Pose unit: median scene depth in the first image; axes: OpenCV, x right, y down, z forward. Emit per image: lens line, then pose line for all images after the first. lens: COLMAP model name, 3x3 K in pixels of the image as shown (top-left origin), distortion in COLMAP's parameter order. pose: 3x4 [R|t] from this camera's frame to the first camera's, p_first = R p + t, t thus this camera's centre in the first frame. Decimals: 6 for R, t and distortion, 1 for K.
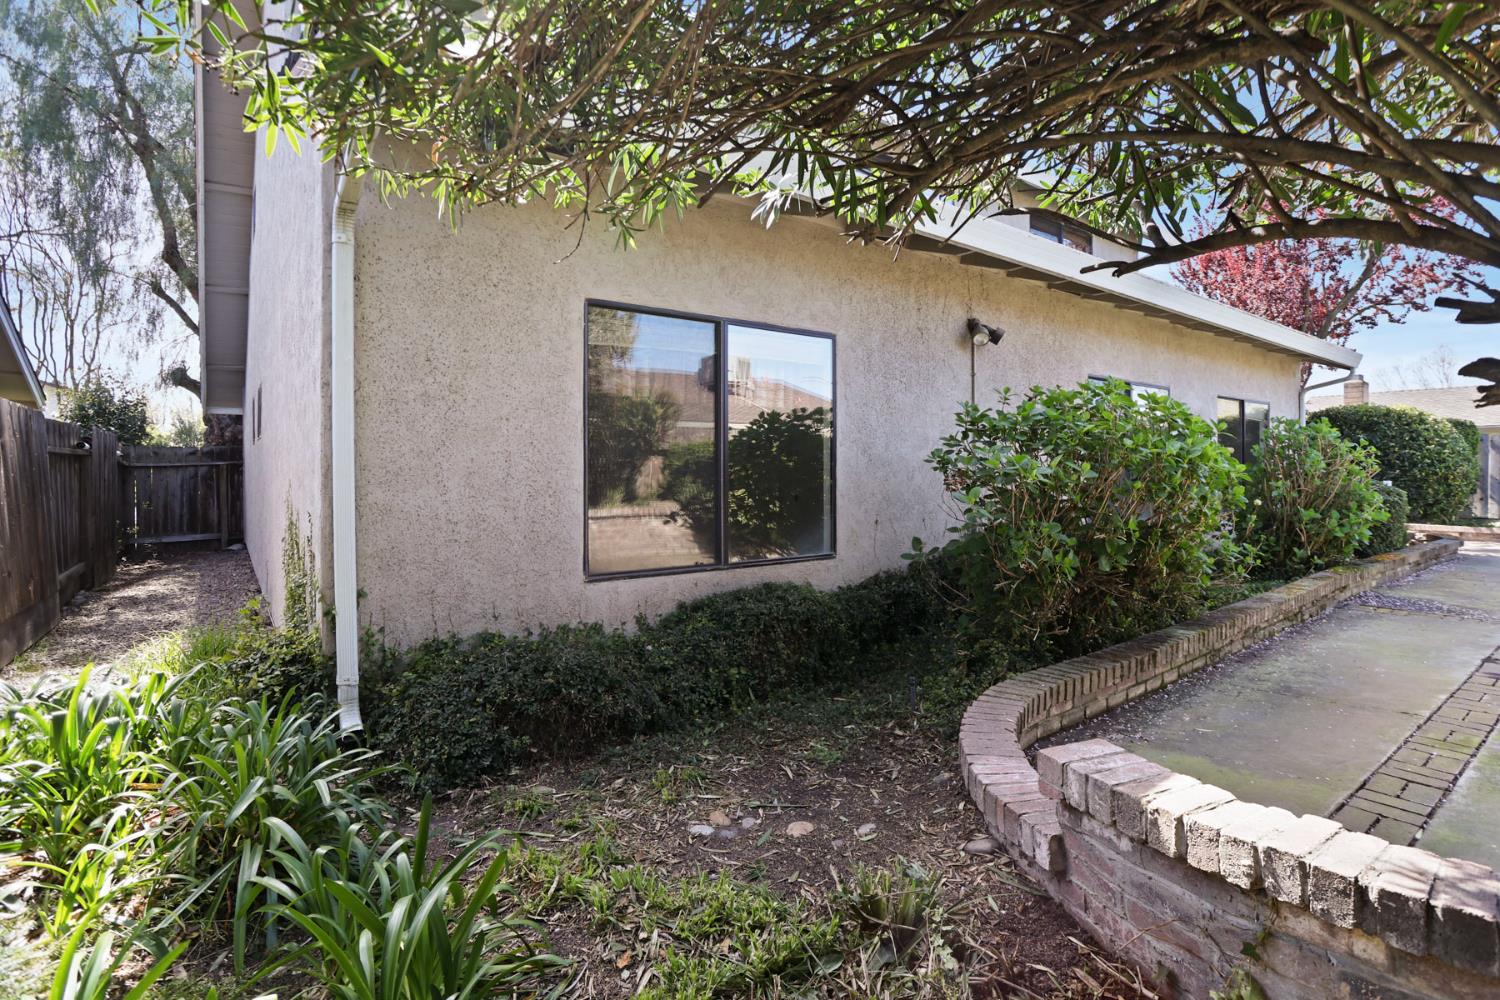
lens RADIAL K [[732.6, 0, 751.4], [0, 732.6, 486.9], [0, 0, 1]] dist [-0.057286, 0.020775]
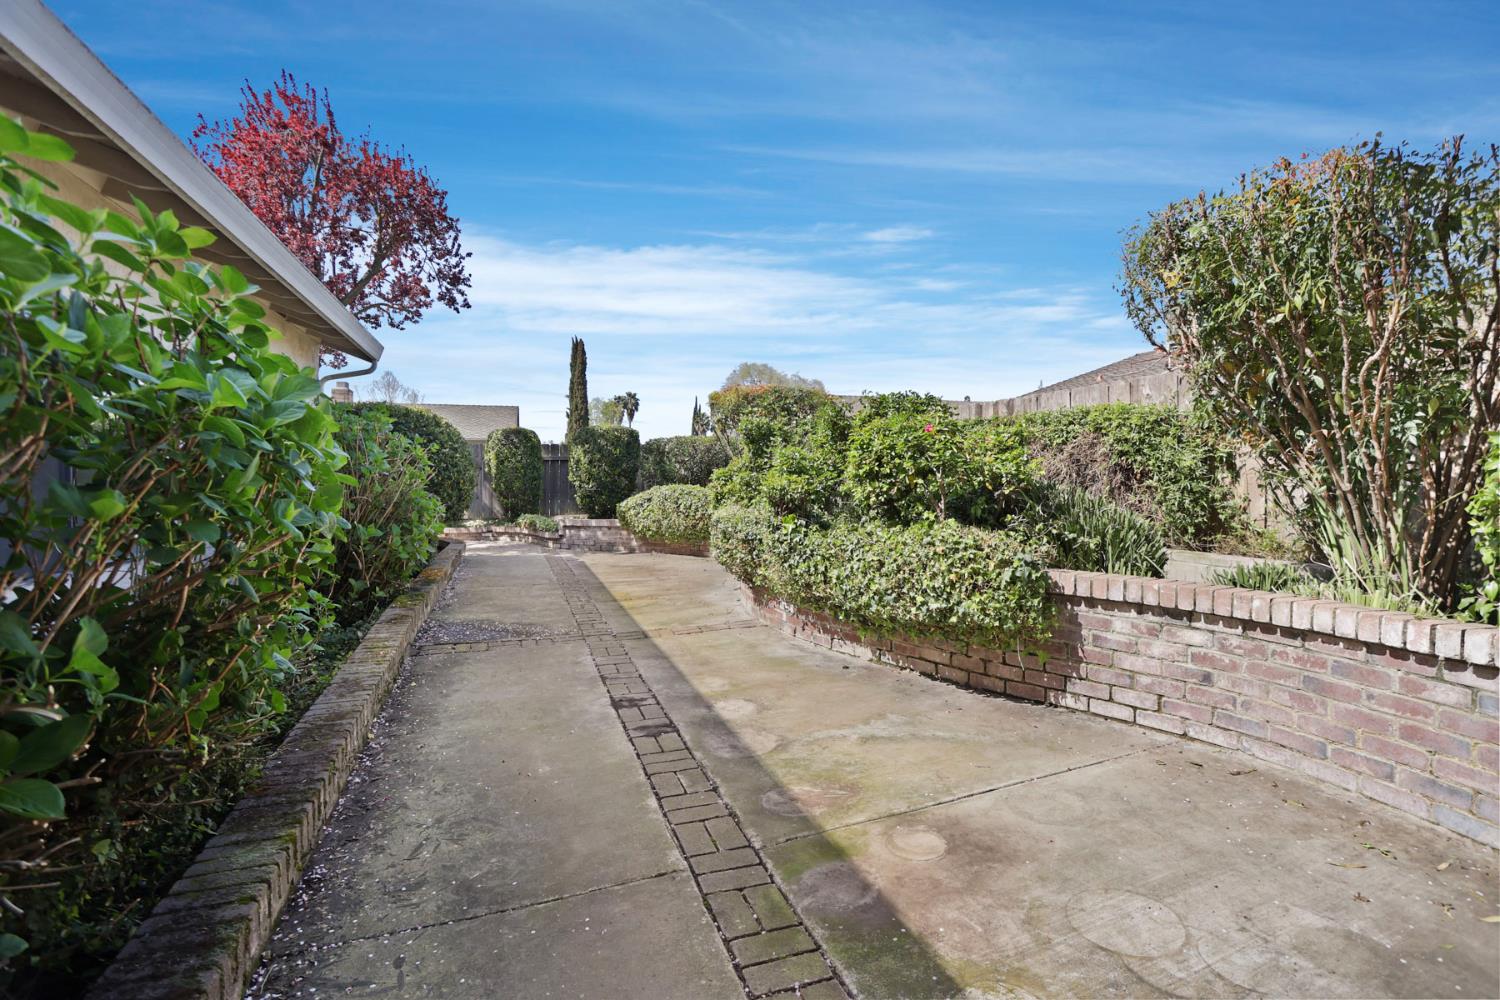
lens RADIAL K [[732.6, 0, 751.1], [0, 732.6, 484.8], [0, 0, 1]] dist [-0.057286, 0.020775]
pose [[0.319729, -0.002763, 0.947505, 0.170059], [0.012346, 0.999923, -0.001250, -0.003452], [-0.947429, 0.012098, 0.319739, 0.324555]]
